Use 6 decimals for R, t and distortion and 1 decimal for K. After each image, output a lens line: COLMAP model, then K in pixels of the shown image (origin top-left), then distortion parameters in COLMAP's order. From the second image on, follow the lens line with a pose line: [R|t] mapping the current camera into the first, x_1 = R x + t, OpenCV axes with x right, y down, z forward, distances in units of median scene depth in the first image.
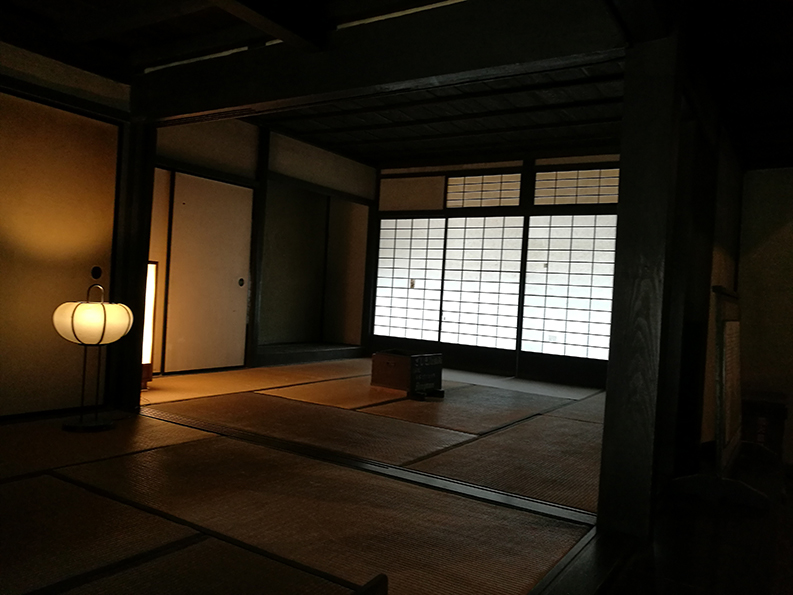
lens RADIAL K [[621.5, 0, 397.7], [0, 621.5, 300.7], [0, 0, 1]] dist [-0.008966, 0.007159]
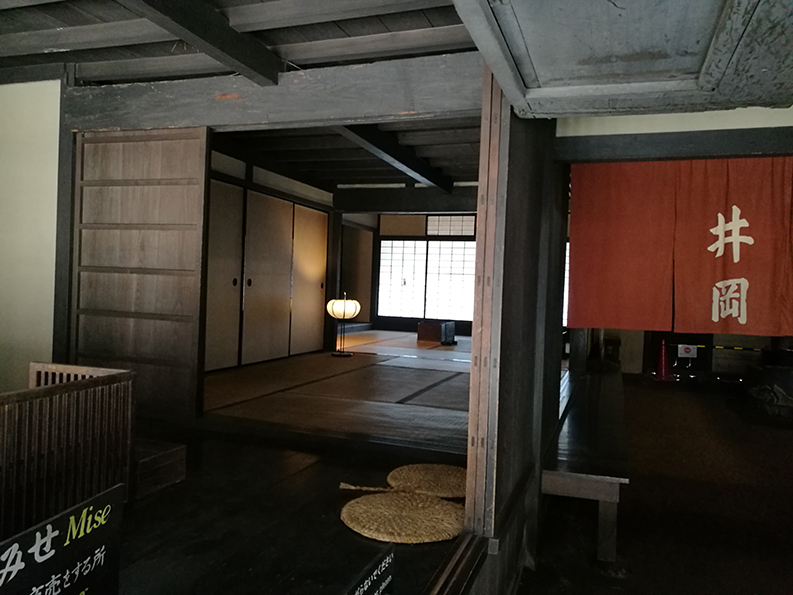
lens RADIAL K [[621.5, 0, 396.4], [0, 621.5, 294.8], [0, 0, 1]] dist [-0.008966, 0.007159]
pose [[0.975477, -0.022188, 0.218981, -0.353923], [0.019541, 0.999708, 0.014246, -0.019285], [-0.219233, -0.009617, 0.975625, -0.549747]]
